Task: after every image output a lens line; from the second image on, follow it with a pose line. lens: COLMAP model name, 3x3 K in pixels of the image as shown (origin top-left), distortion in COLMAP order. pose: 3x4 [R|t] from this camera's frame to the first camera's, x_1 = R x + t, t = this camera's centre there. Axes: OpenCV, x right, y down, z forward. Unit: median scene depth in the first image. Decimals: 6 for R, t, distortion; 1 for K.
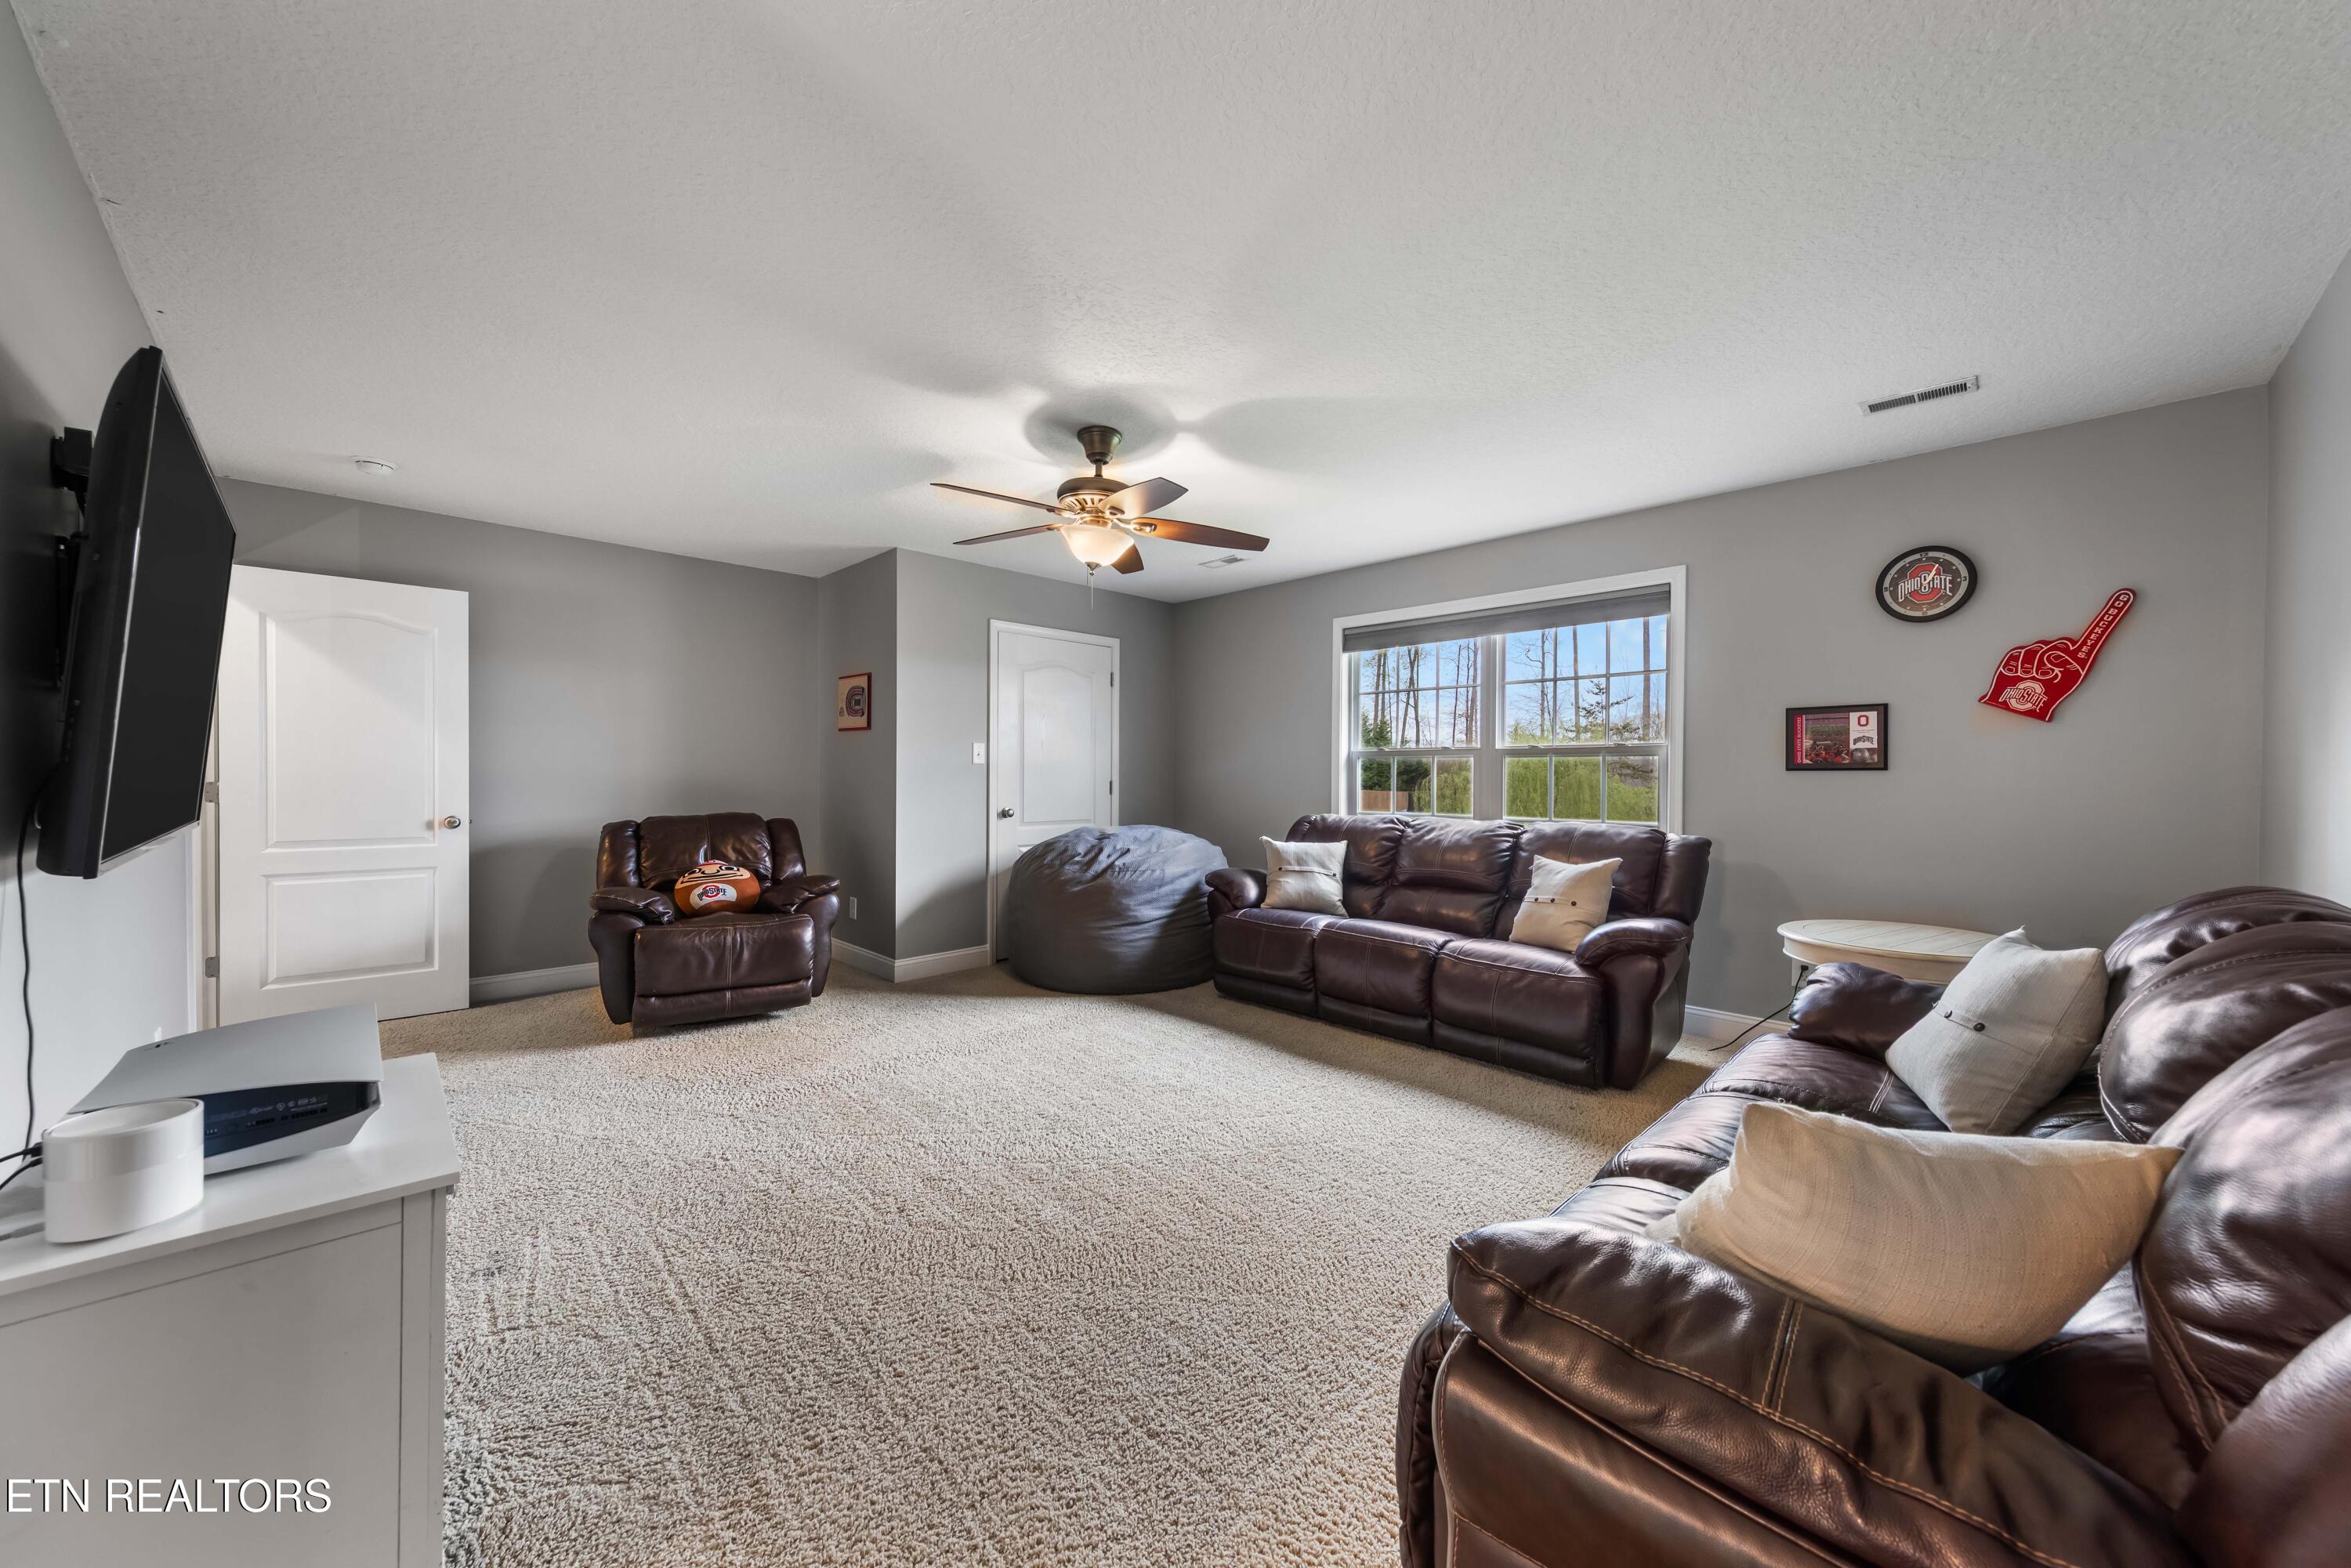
lens RADIAL K [[853.4, 0, 1175.5], [0, 853.4, 784.0], [0, 0, 1]] dist [0.000745, 0.000048]
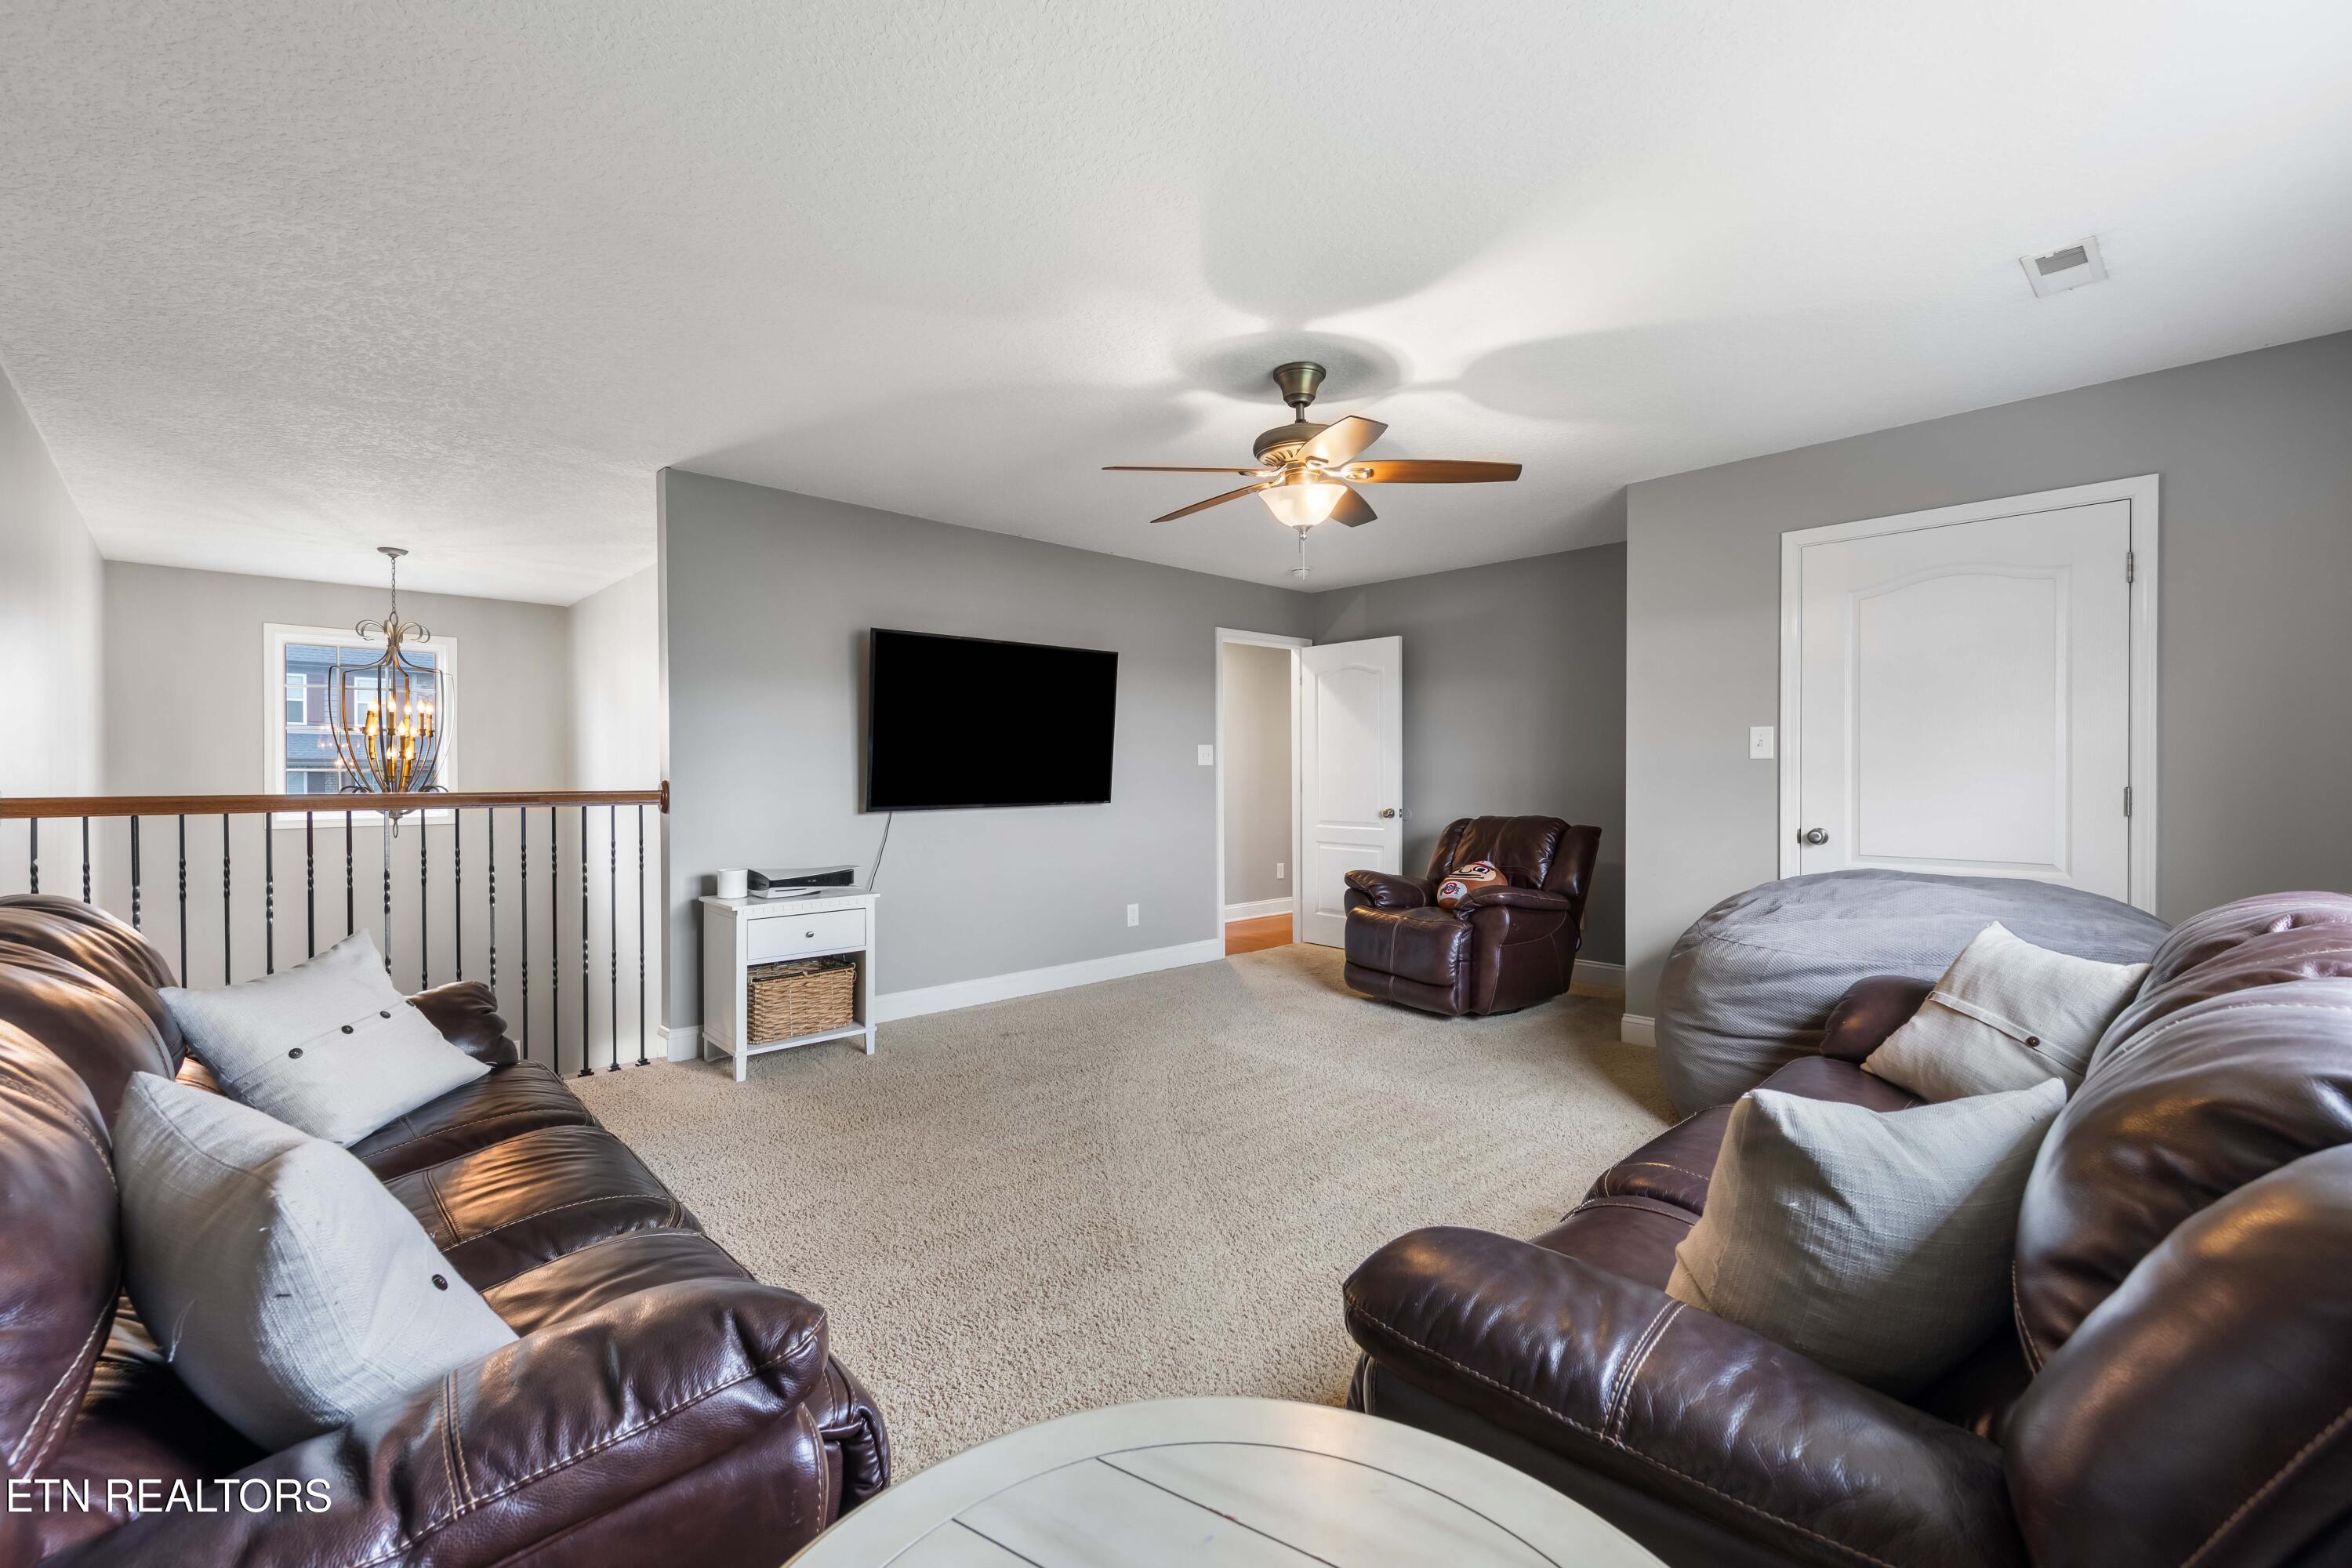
lens RADIAL K [[1010.4, 0, 1176.0], [0, 1010.4, 784.0], [0, 0, 1]] dist [0.000829, 0.000072]
pose [[-0.042686, 0.006018, -0.999070, 0.773819], [-0.006166, 0.999961, 0.006287, -0.008314], [0.999070, 0.006429, -0.042647, 0.783273]]
